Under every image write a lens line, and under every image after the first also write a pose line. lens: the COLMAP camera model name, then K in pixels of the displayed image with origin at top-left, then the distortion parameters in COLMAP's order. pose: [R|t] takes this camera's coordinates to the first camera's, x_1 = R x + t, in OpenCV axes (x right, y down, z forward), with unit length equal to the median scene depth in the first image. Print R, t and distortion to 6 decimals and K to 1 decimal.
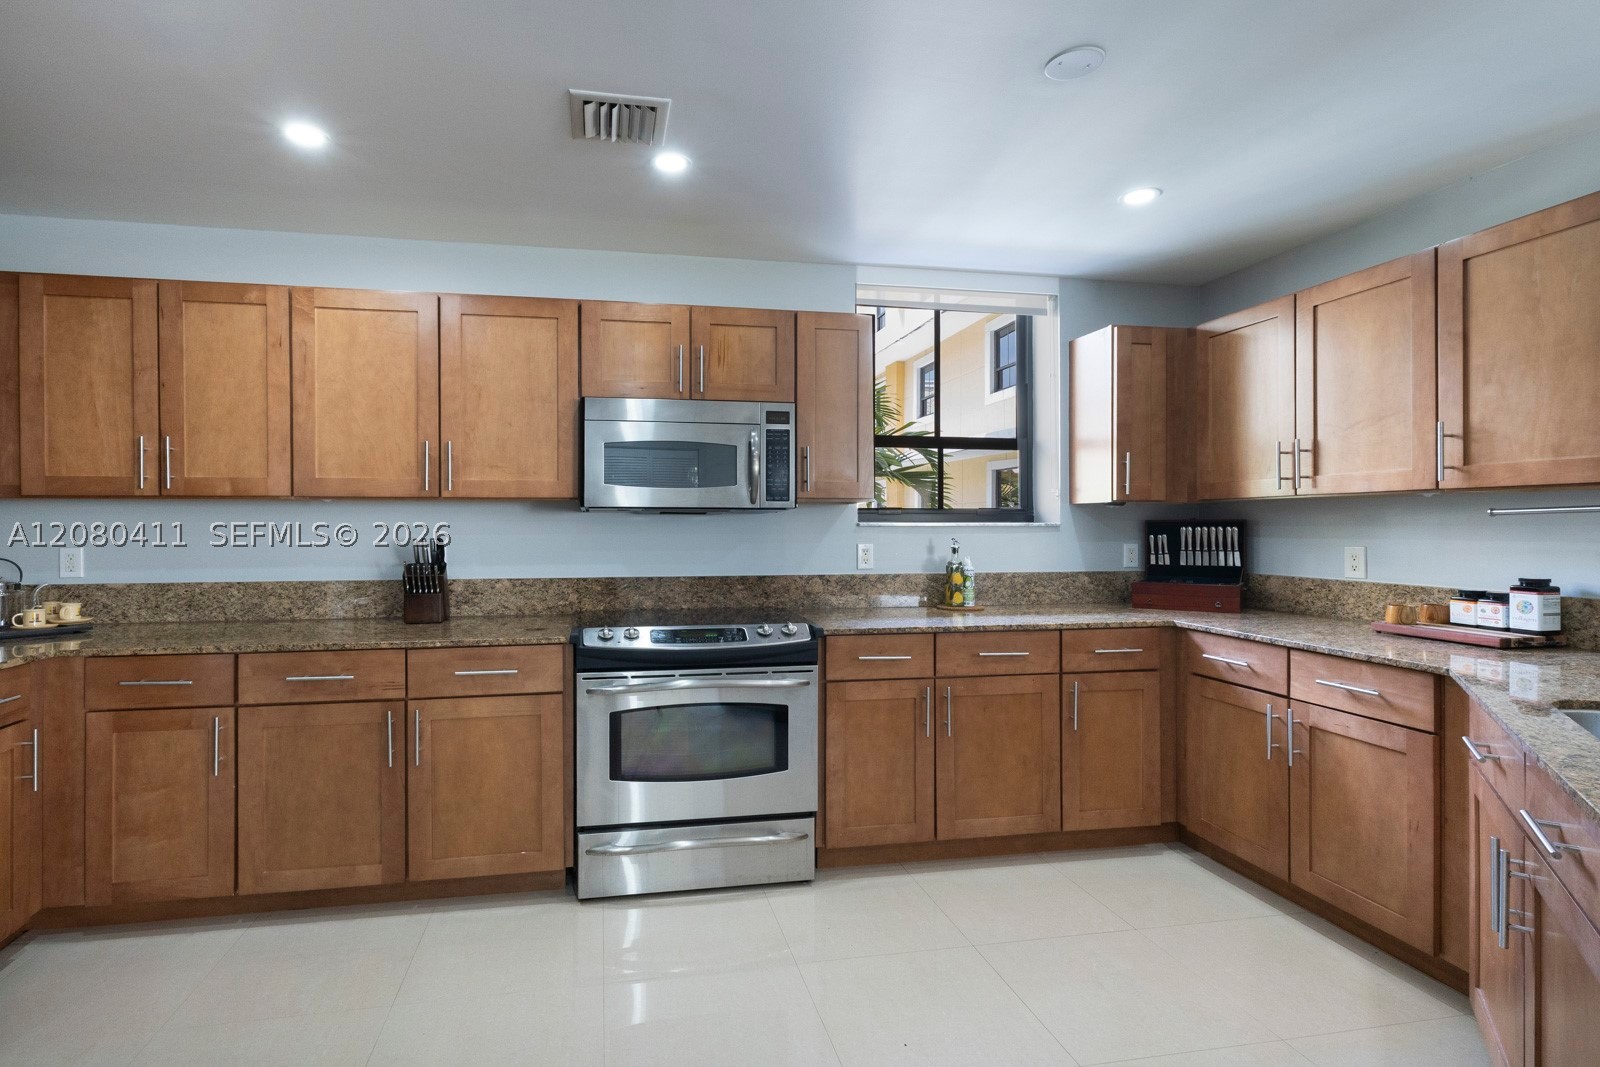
lens RADIAL K [[795.3, 0, 808.3], [0, 795.3, 524.2], [0, 0, 1]] dist [0.001011, -0.003016]
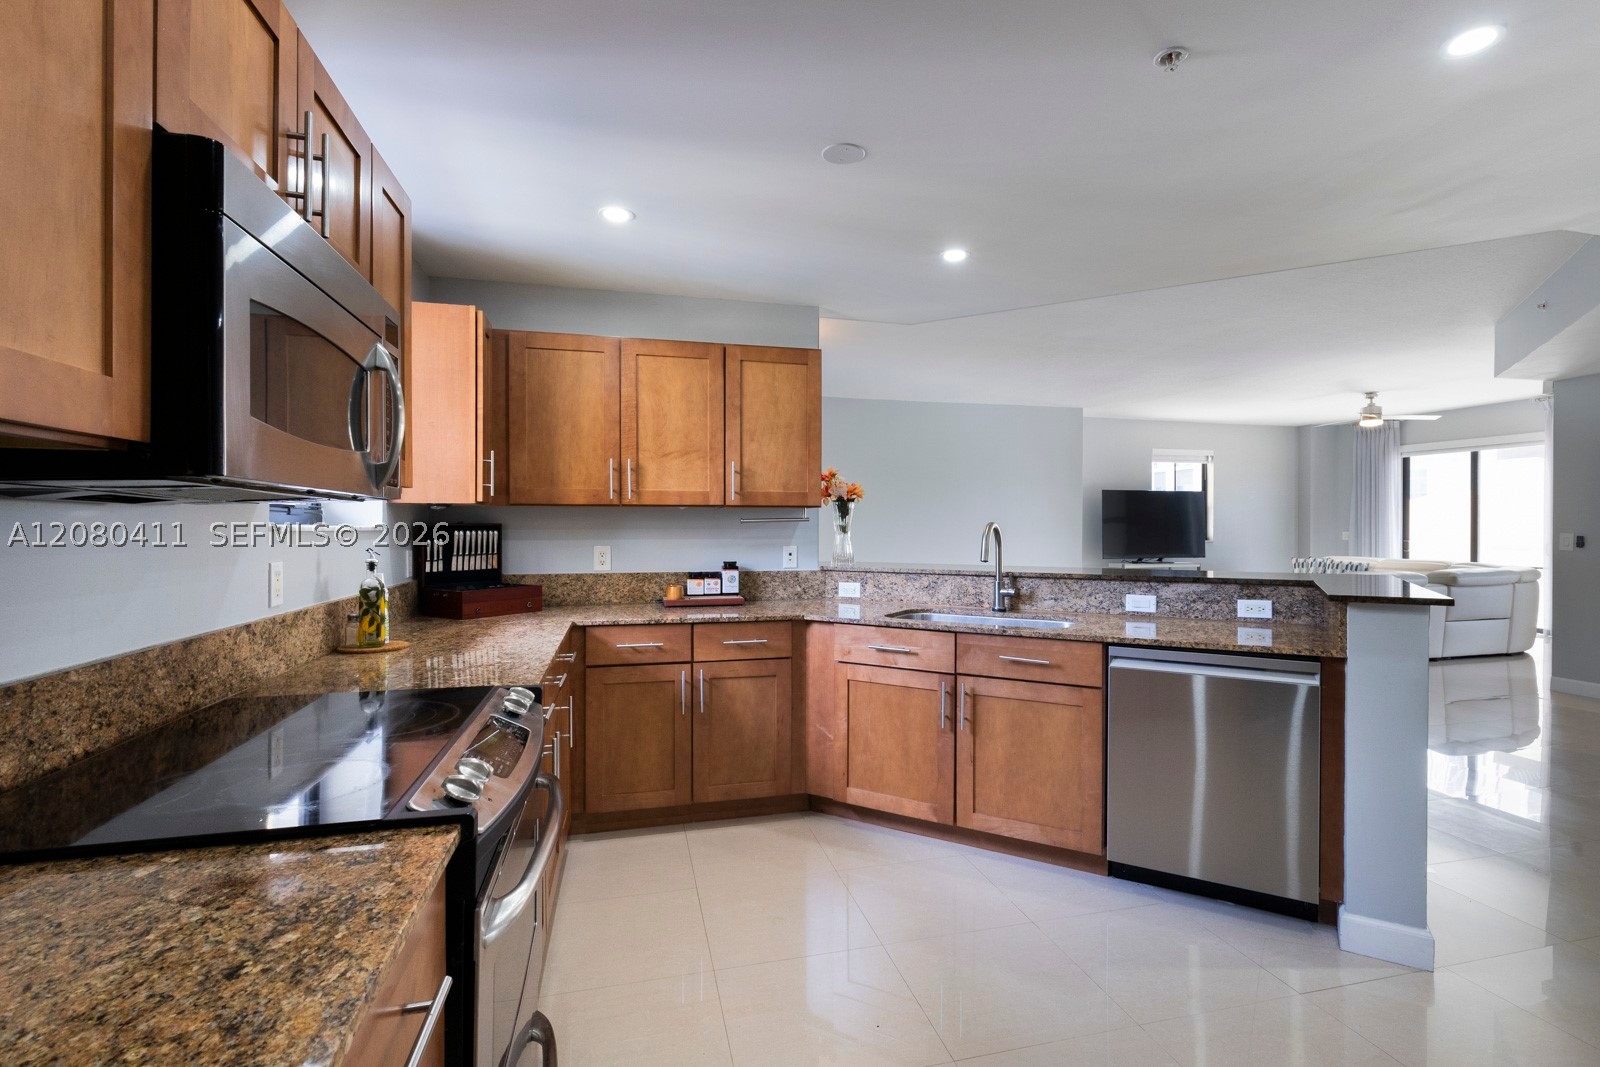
lens RADIAL K [[795.3, 0, 808.3], [0, 795.3, 524.2], [0, 0, 1]] dist [0.001011, -0.003016]
pose [[-0.027671, 0.003644, 0.999610, -0.680978], [-0.001408, 0.999992, -0.003684, -0.002457], [-0.999616, -0.001509, -0.027666, 0.820079]]
